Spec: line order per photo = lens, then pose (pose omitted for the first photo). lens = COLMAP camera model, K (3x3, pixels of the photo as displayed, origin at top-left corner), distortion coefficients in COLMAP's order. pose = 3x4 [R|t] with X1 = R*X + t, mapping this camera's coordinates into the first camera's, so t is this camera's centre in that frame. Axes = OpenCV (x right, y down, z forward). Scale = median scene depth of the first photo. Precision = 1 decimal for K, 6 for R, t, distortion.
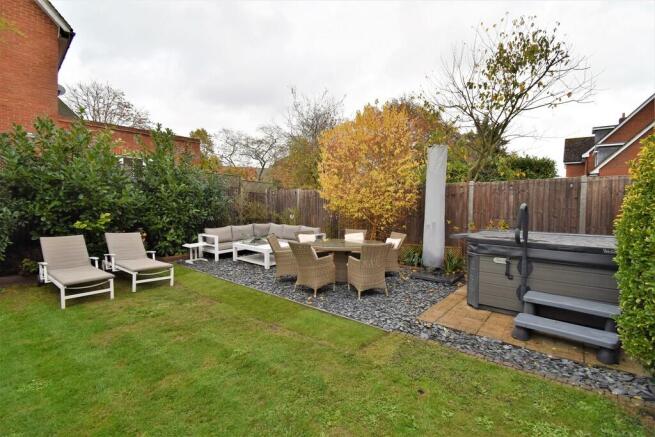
lens RADIAL K [[291.1, 0, 321.8], [0, 291.1, 217.6], [0, 0, 1]] dist [-0.000506, -0.000574]
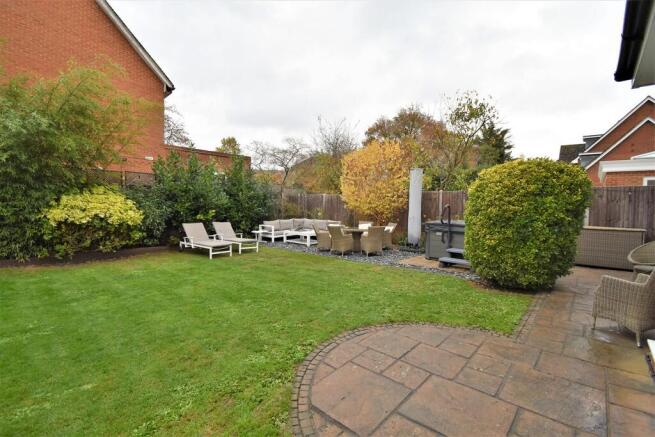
lens RADIAL K [[291.1, 0, 321.8], [0, 291.1, 217.6], [0, 0, 1]] dist [-0.000506, -0.000574]
pose [[0.999180, 0.004126, -0.040286, -0.050388], [-0.004242, 0.999987, -0.002806, 0.024604], [0.040274, 0.002975, 0.999184, -0.501813]]
